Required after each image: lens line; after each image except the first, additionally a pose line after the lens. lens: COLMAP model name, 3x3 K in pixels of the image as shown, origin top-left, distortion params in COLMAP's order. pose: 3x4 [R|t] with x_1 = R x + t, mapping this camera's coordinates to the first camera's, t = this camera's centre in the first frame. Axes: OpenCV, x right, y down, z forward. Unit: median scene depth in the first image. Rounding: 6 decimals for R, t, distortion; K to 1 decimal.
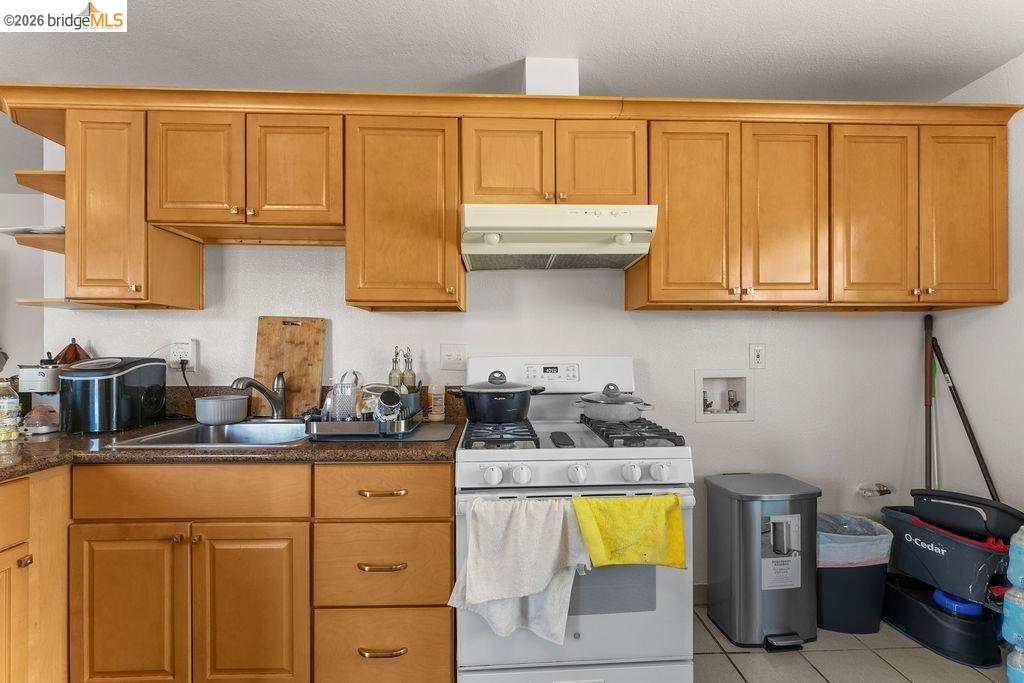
lens RADIAL K [[416.9, 0, 509.6], [0, 416.9, 354.3], [0, 0, 1]] dist [-0.000641, -0.000227]
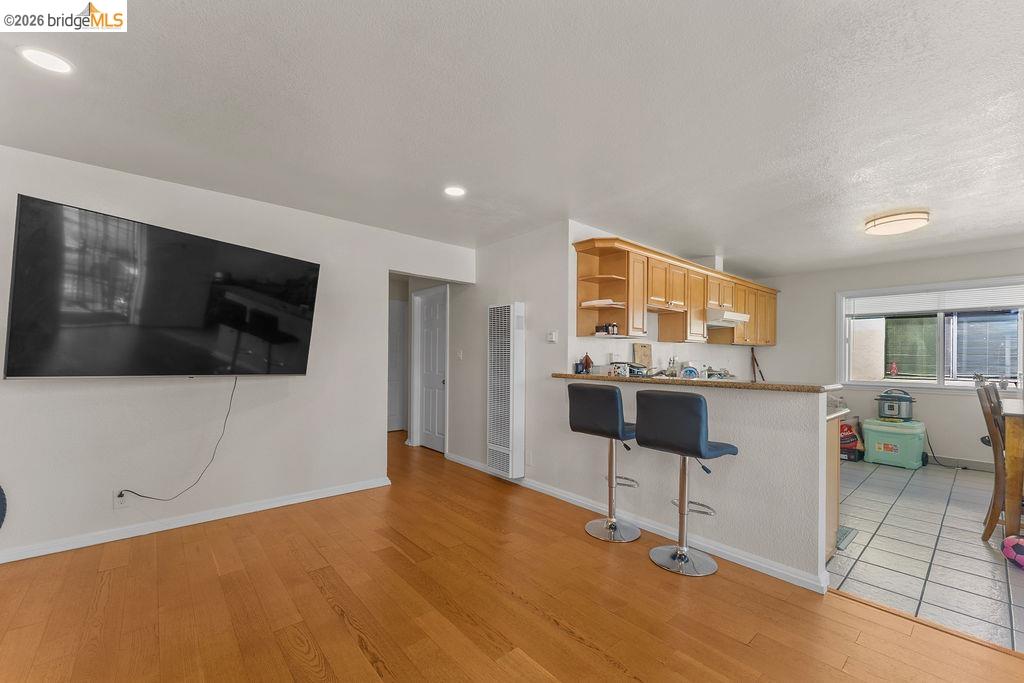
lens RADIAL K [[416.9, 0, 509.6], [0, 416.9, 354.3], [0, 0, 1]] dist [-0.000641, -0.000227]
pose [[0.778246, 0.009047, 0.627894, -2.902821], [-0.005908, 0.999957, -0.007086, -0.015340], [-0.627931, 0.001805, 0.778267, -0.332035]]
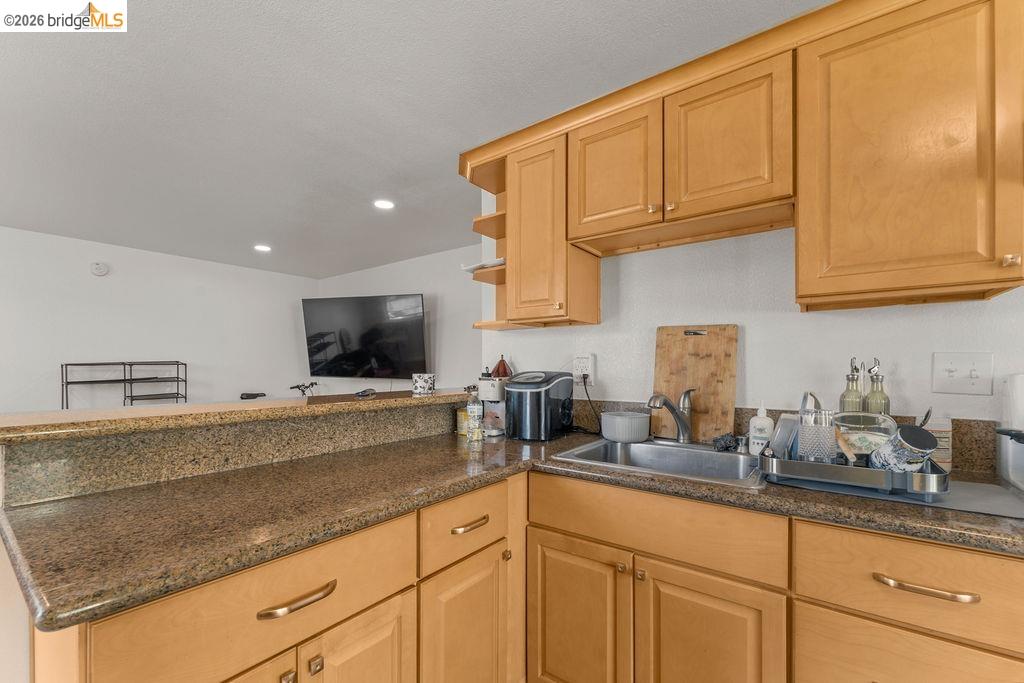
lens RADIAL K [[426.5, 0, 509.4], [0, 426.5, 369.1], [0, 0, 1]] dist [-0.000294, -0.000066]
pose [[0.780773, 0.001212, -0.624814, -0.318904], [-0.000016, 0.999998, 0.001920, -0.001111], [0.624815, -0.001489, 0.780772, 0.083373]]
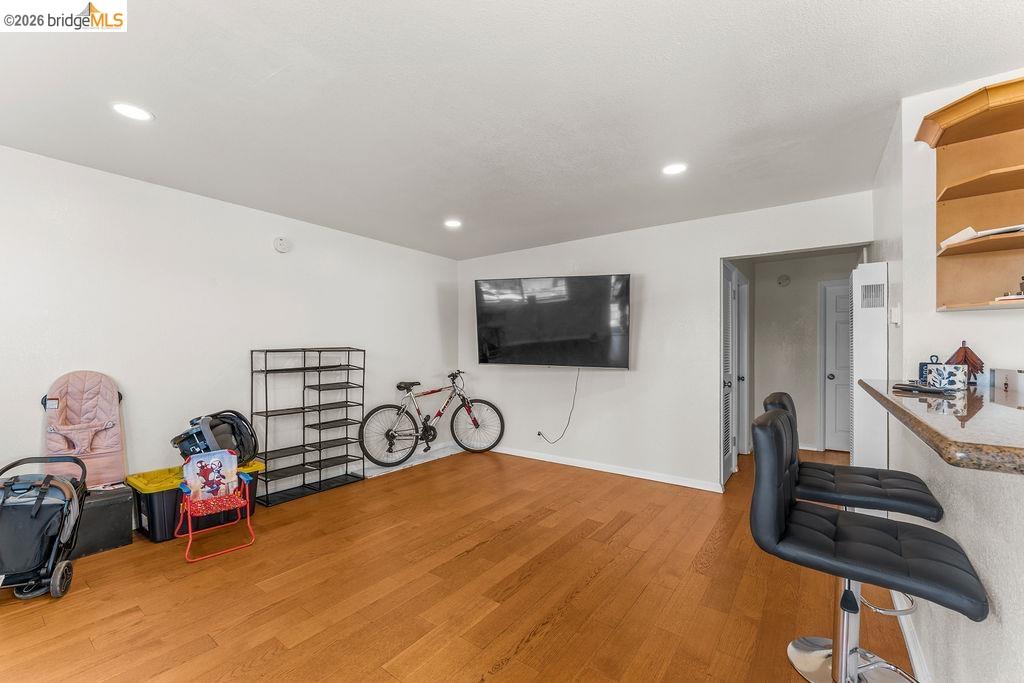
lens RADIAL K [[416.9, 0, 509.6], [0, 416.9, 354.3], [0, 0, 1]] dist [-0.000641, -0.000227]
pose [[0.787540, 0.000578, -0.616263, -1.461326], [-0.000659, 1.000000, 0.000096, -0.007799], [0.616263, 0.000331, 0.787540, -0.458361]]
